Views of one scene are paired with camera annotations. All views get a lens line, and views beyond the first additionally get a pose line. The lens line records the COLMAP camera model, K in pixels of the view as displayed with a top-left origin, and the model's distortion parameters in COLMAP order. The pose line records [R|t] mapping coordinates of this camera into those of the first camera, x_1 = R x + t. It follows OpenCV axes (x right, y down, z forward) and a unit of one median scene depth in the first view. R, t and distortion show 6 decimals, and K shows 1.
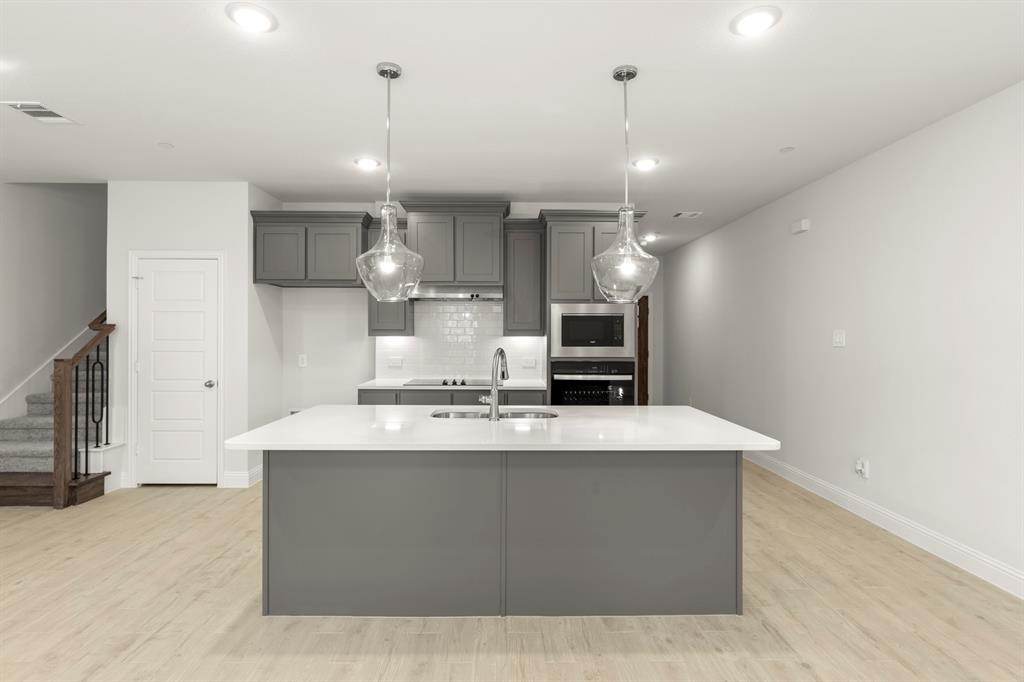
lens RADIAL K [[494.6, 0, 510.1], [0, 494.6, 332.2], [0, 0, 1]] dist [-0.002176, -0.000249]
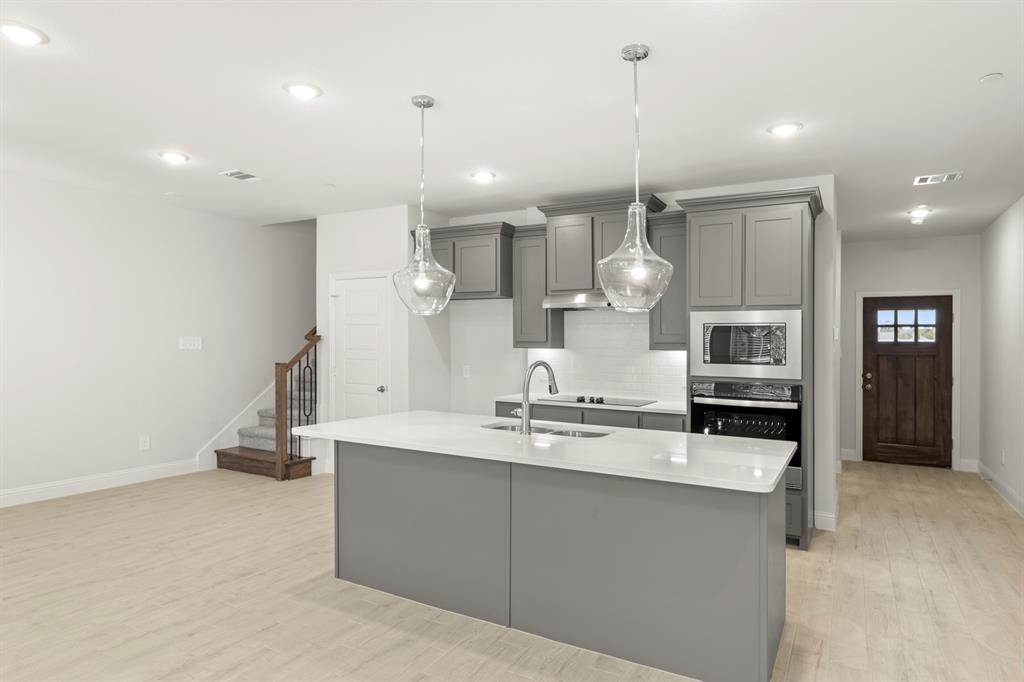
lens RADIAL K [[594.2, 0, 517.4], [0, 594.2, 355.0], [0, 0, 1]] dist [-0.005500, 0.004599]
pose [[0.868234, 0.017735, -0.495838, 0.362809], [-0.009745, 0.999778, 0.018696, -0.000616], [0.496059, -0.011400, 0.868214, -0.019154]]
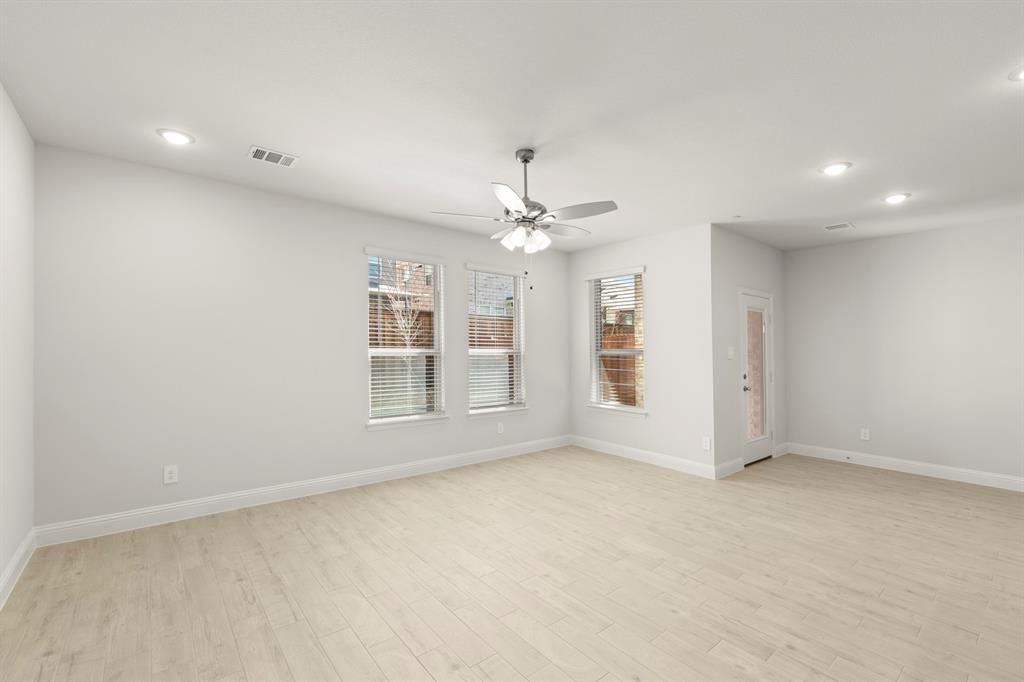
lens RADIAL K [[441.4, 0, 515.7], [0, 441.4, 345.4], [0, 0, 1]] dist [-0.002864, -0.000948]
pose [[-0.774713, -0.015325, -0.632128, 0.534366], [-0.013694, 0.999878, -0.007458, 0.003923], [0.632165, 0.002878, -0.774828, 0.529643]]
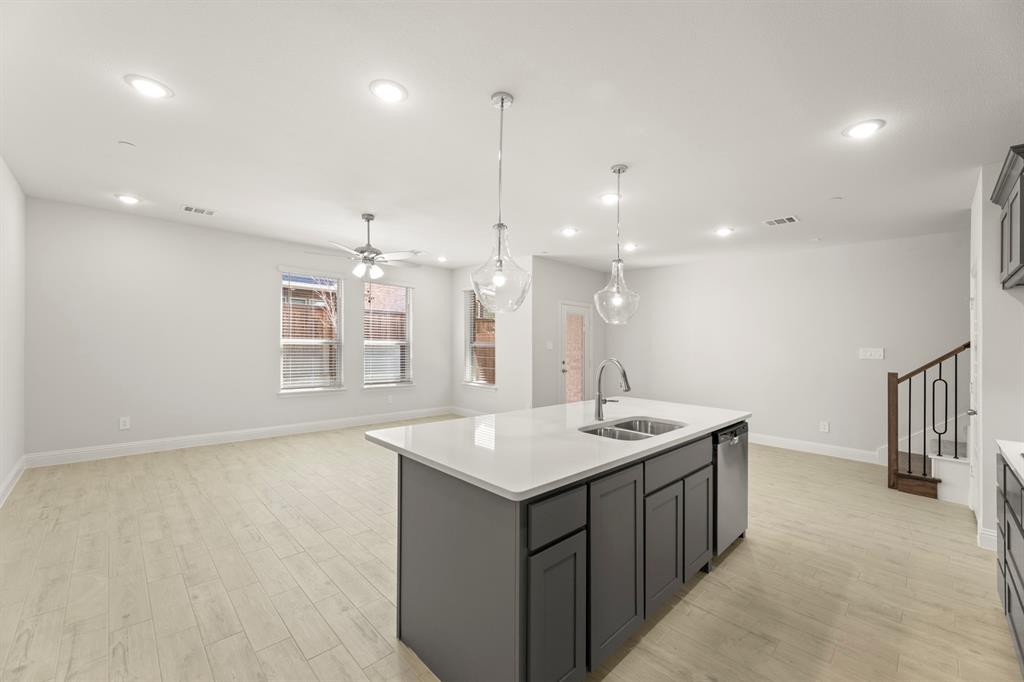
lens RADIAL K [[410.0, 0, 519.5], [0, 410.0, 343.1], [0, 0, 1]] dist [0.000483, -0.000973]
pose [[-0.713544, -0.019735, -0.700332, 0.528303], [-0.025595, 0.999670, -0.002092, 0.004881], [0.700143, 0.016432, -0.713814, 1.052015]]
